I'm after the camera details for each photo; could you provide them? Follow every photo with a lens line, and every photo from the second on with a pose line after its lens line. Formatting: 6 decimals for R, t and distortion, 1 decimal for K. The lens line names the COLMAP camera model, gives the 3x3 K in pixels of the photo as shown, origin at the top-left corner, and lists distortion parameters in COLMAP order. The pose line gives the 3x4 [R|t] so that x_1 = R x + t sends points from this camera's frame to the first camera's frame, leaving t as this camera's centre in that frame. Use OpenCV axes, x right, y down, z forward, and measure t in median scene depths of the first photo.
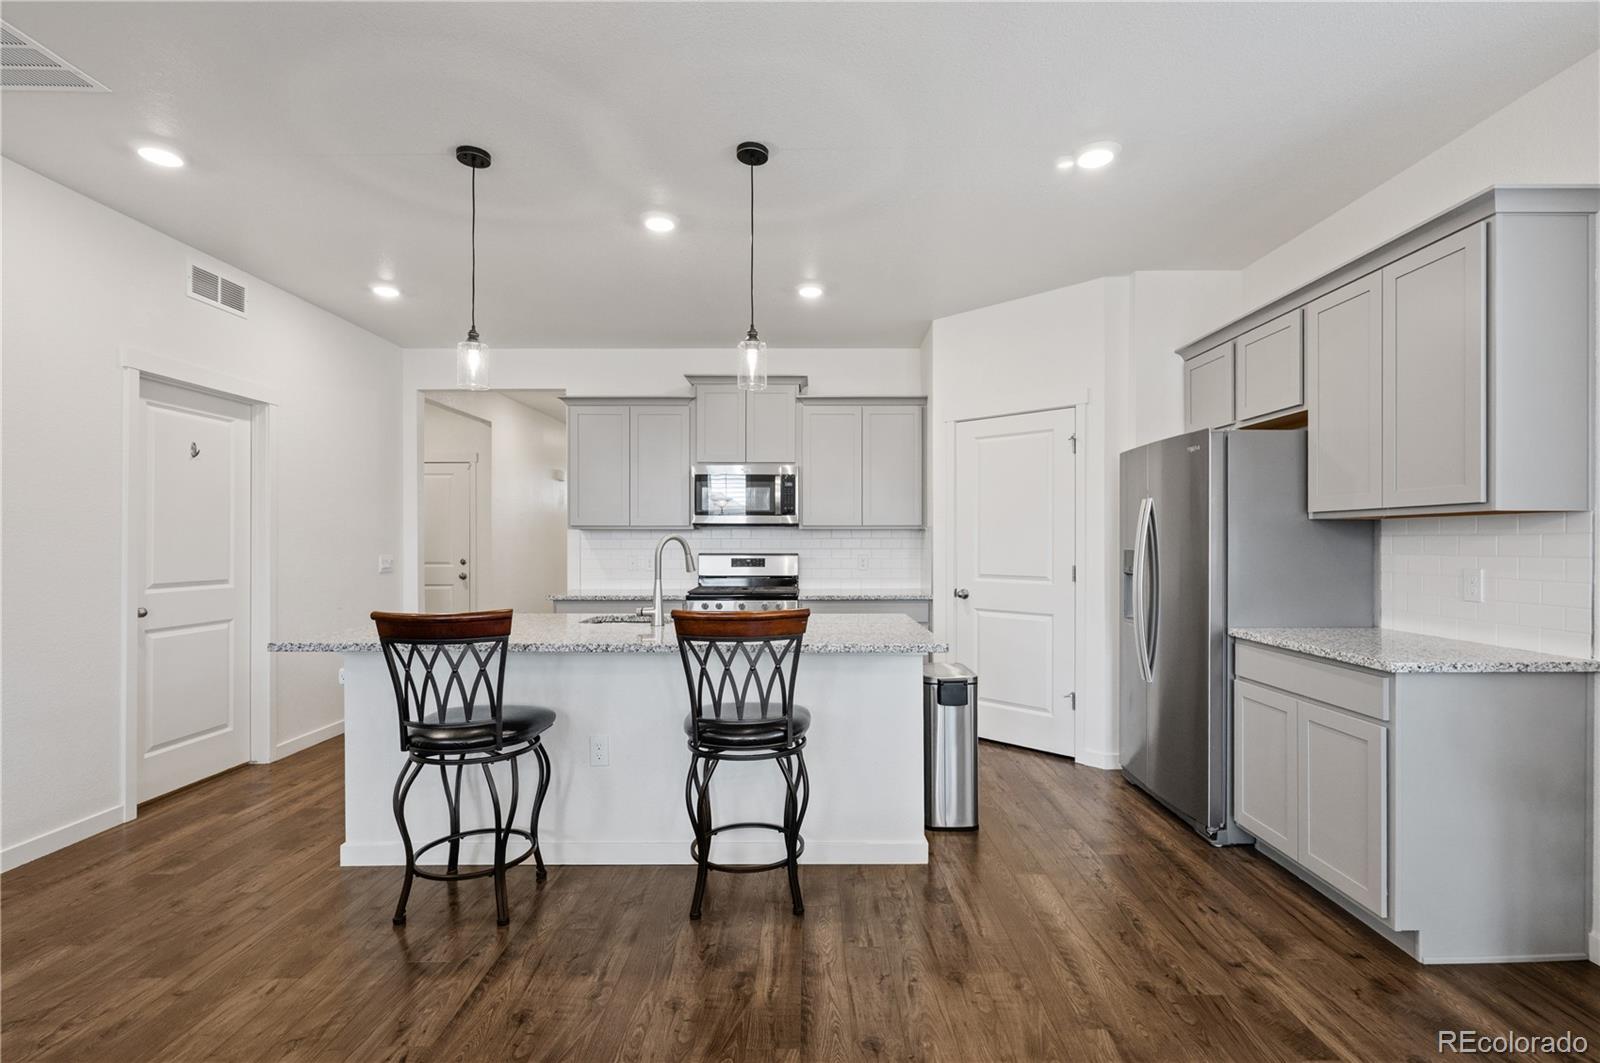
lens RADIAL K [[722.2, 0, 796.7], [0, 722.2, 542.1], [0, 0, 1]] dist [0.000473, -0.000416]
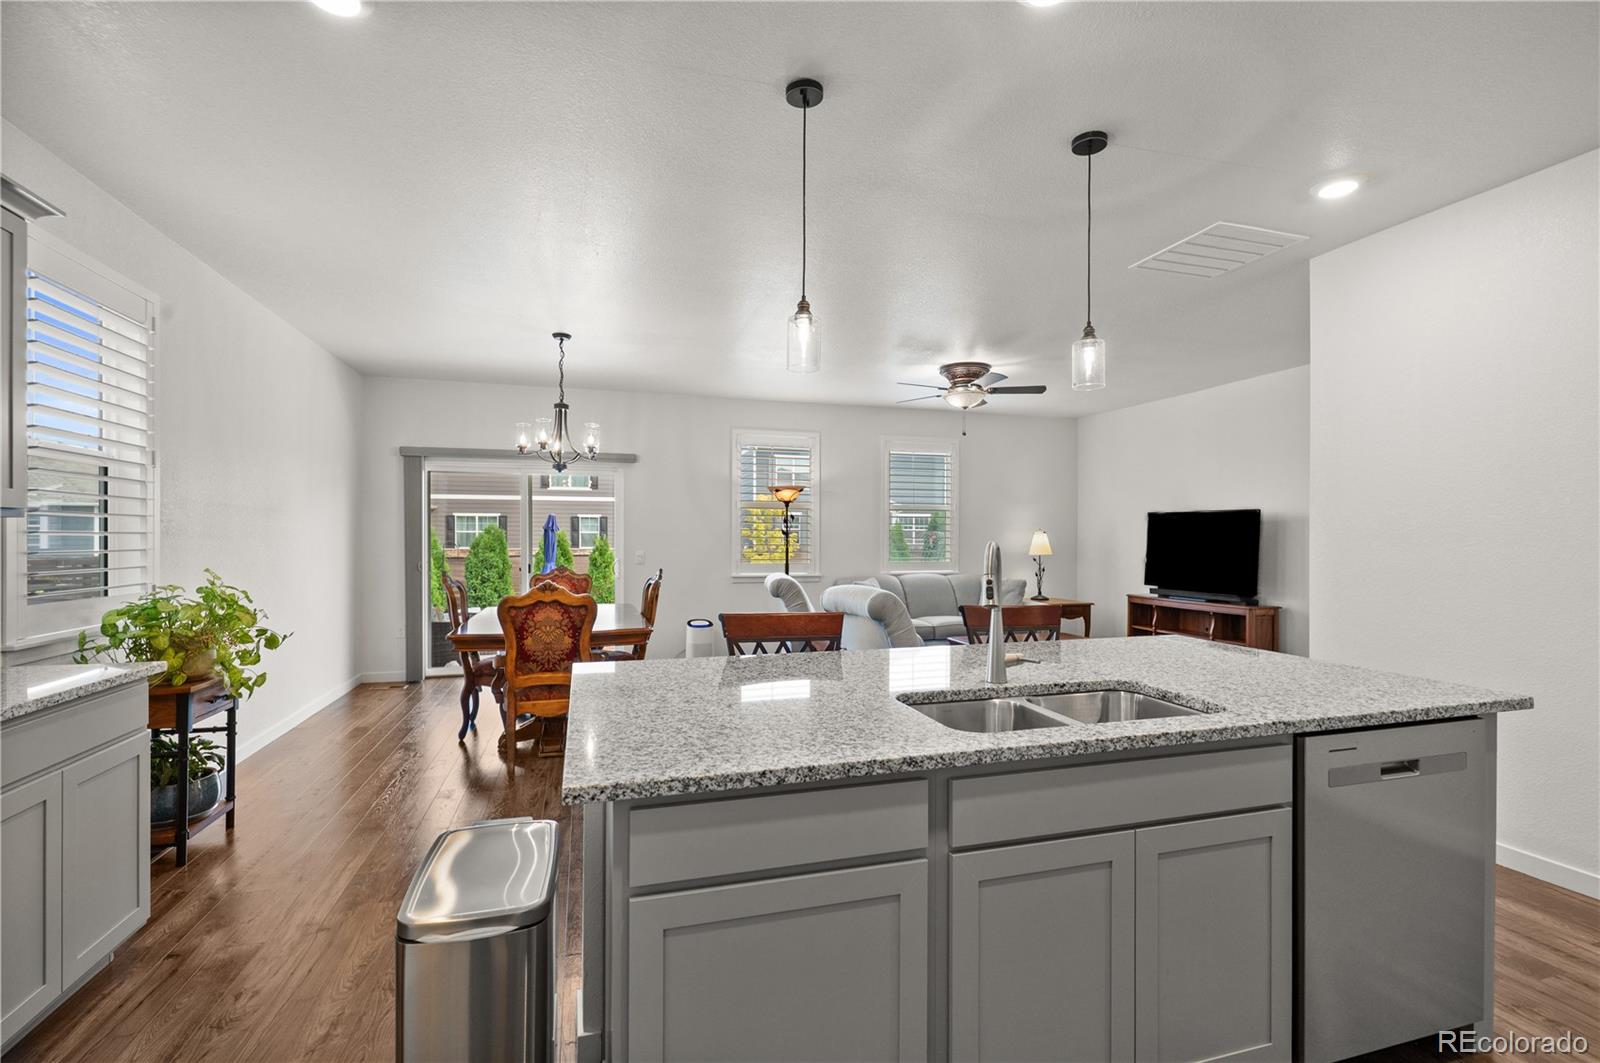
lens RADIAL K [[722.2, 0, 793.3], [0, 722.2, 528.2], [0, 0, 1]] dist [0.000473, -0.000416]
pose [[-0.958009, -0.006894, -0.286655, 0.129792], [-0.002574, 0.999877, -0.015444, -0.009853], [0.286727, -0.014058, -0.957909, 1.232829]]
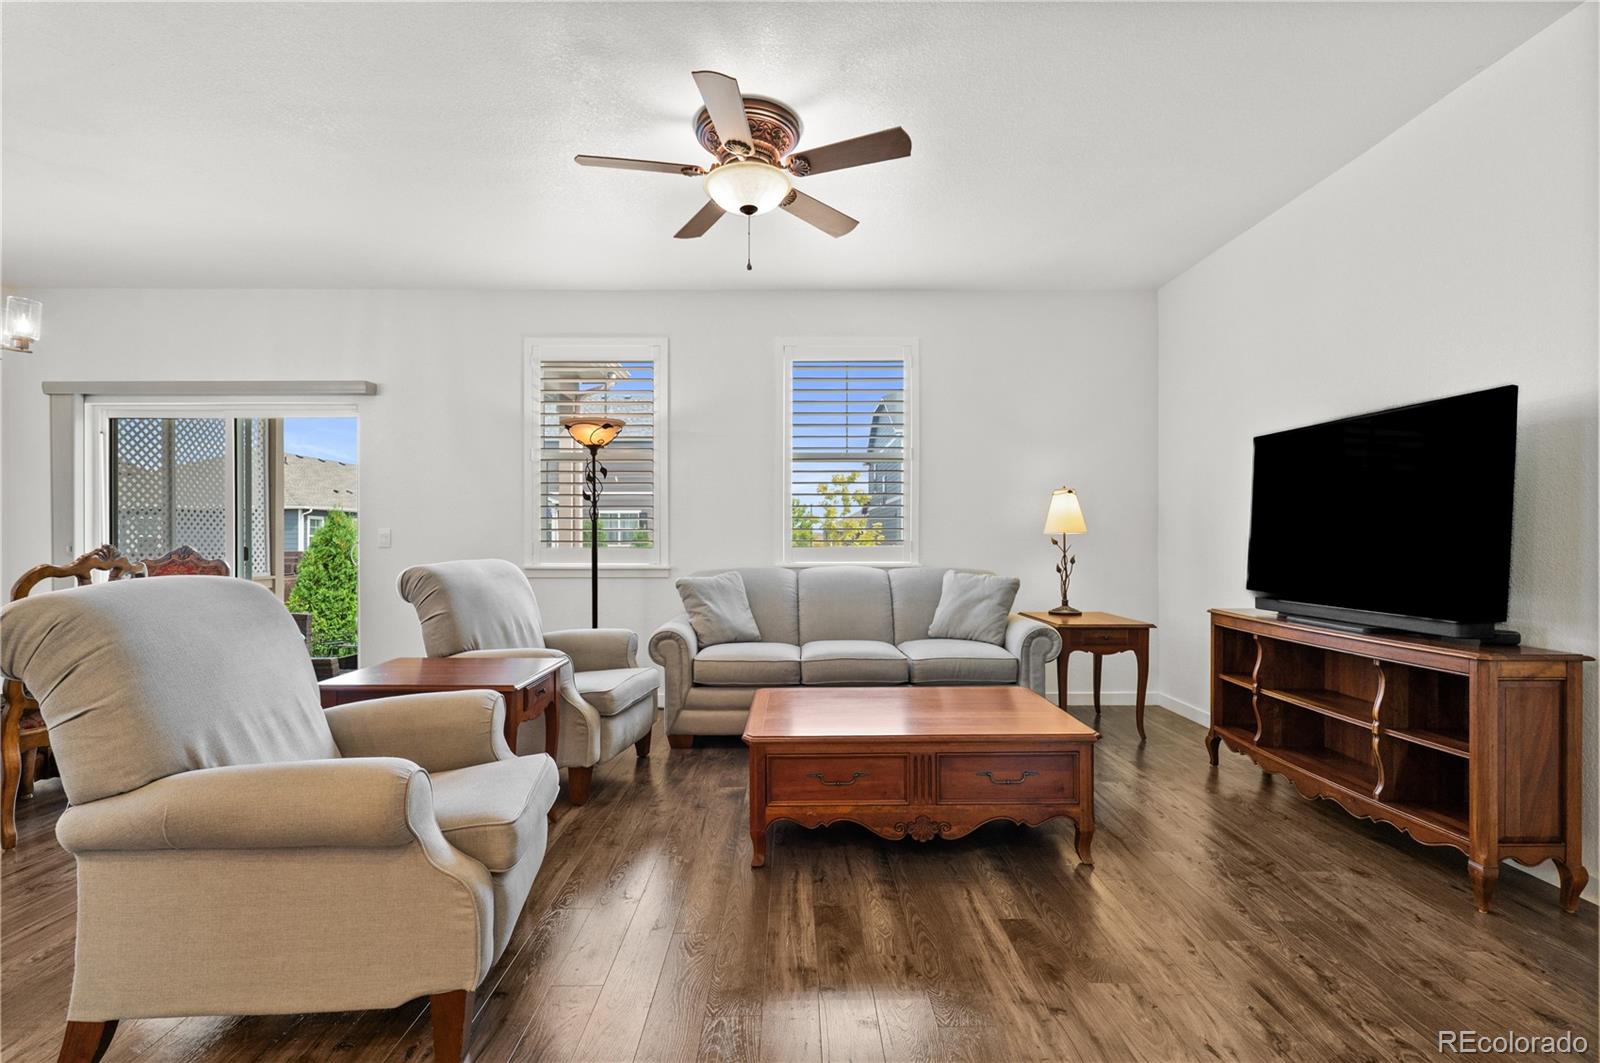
lens RADIAL K [[722.2, 0, 791.0], [0, 722.2, 530.1], [0, 0, 1]] dist [0.000473, -0.000416]
pose [[-0.999999, 0.000733, -0.000940, -0.687664], [0.000747, 0.999891, -0.014773, 0.042844], [0.000929, -0.014774, -0.999890, 0.609063]]
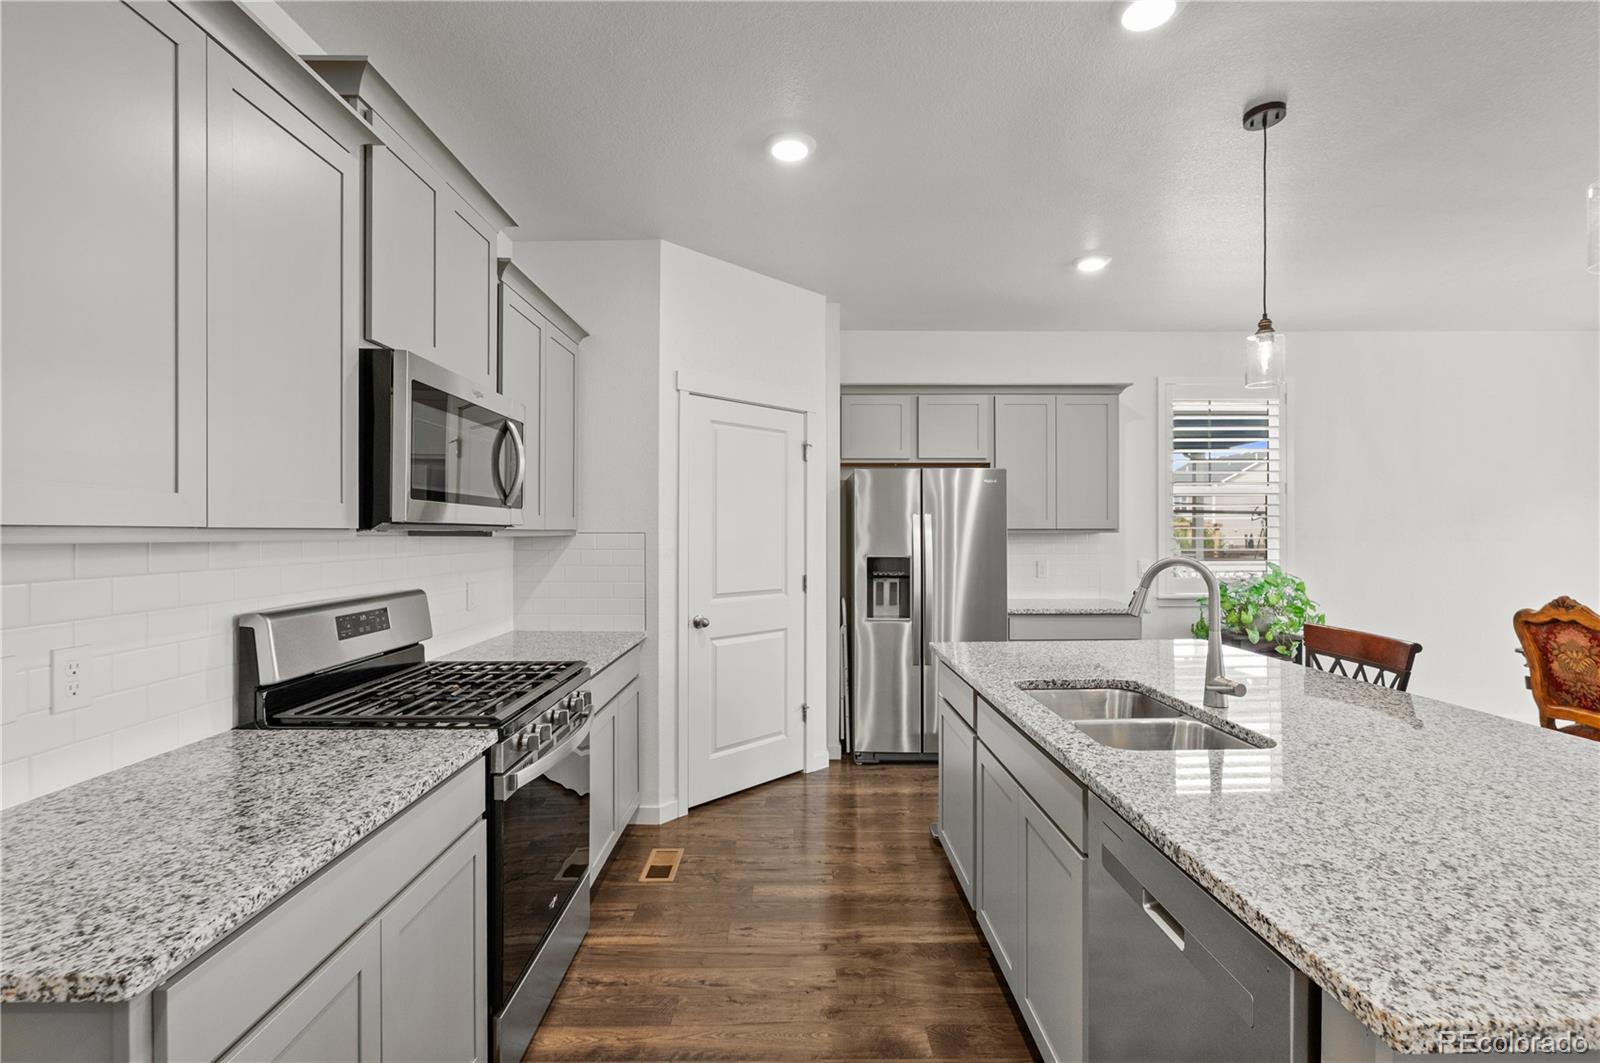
lens RADIAL K [[722.2, 0, 801.1], [0, 722.2, 536.9], [0, 0, 1]] dist [0.000473, -0.000416]
pose [[-0.011442, -0.006875, 0.999911, -0.634531], [0.002380, 0.999973, 0.006902, -0.026488], [-0.999932, 0.002459, -0.011425, 1.065370]]
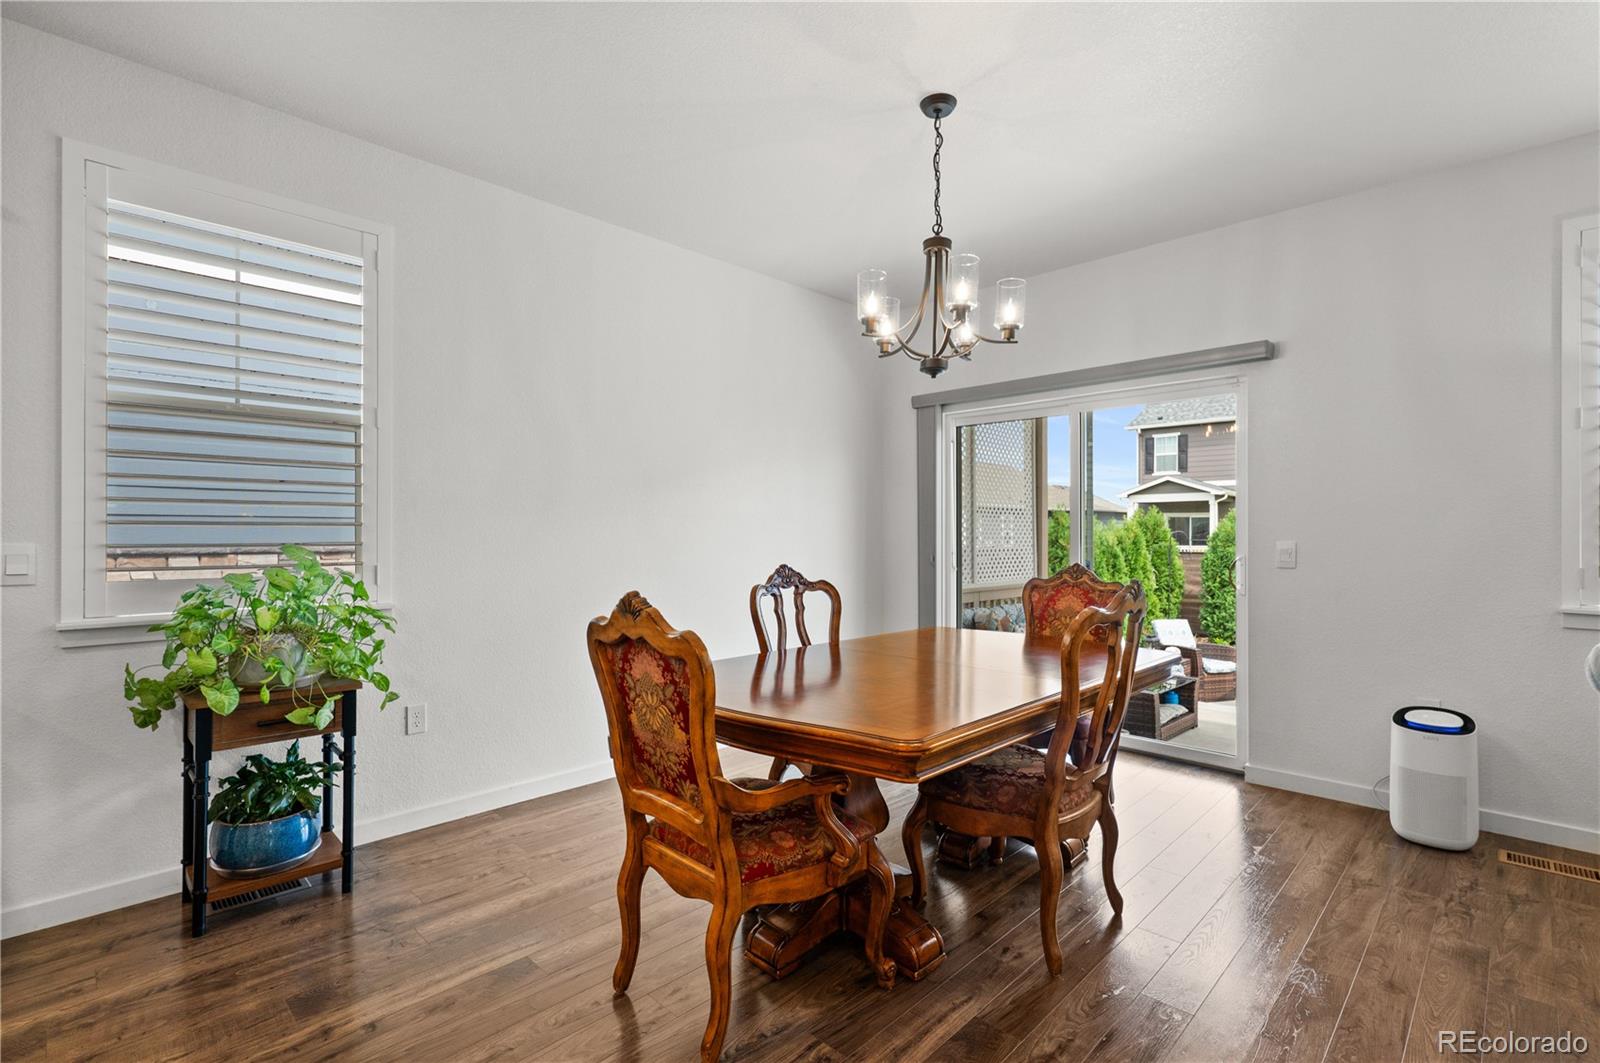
lens RADIAL K [[722.2, 0, 811.3], [0, 722.2, 522.4], [0, 0, 1]] dist [0.000473, -0.000416]
pose [[-0.720014, 0.007798, 0.693916, -0.207355], [-0.002182, 0.999906, -0.013500, 0.012326], [-0.693956, -0.011235, -0.719930, 0.433901]]
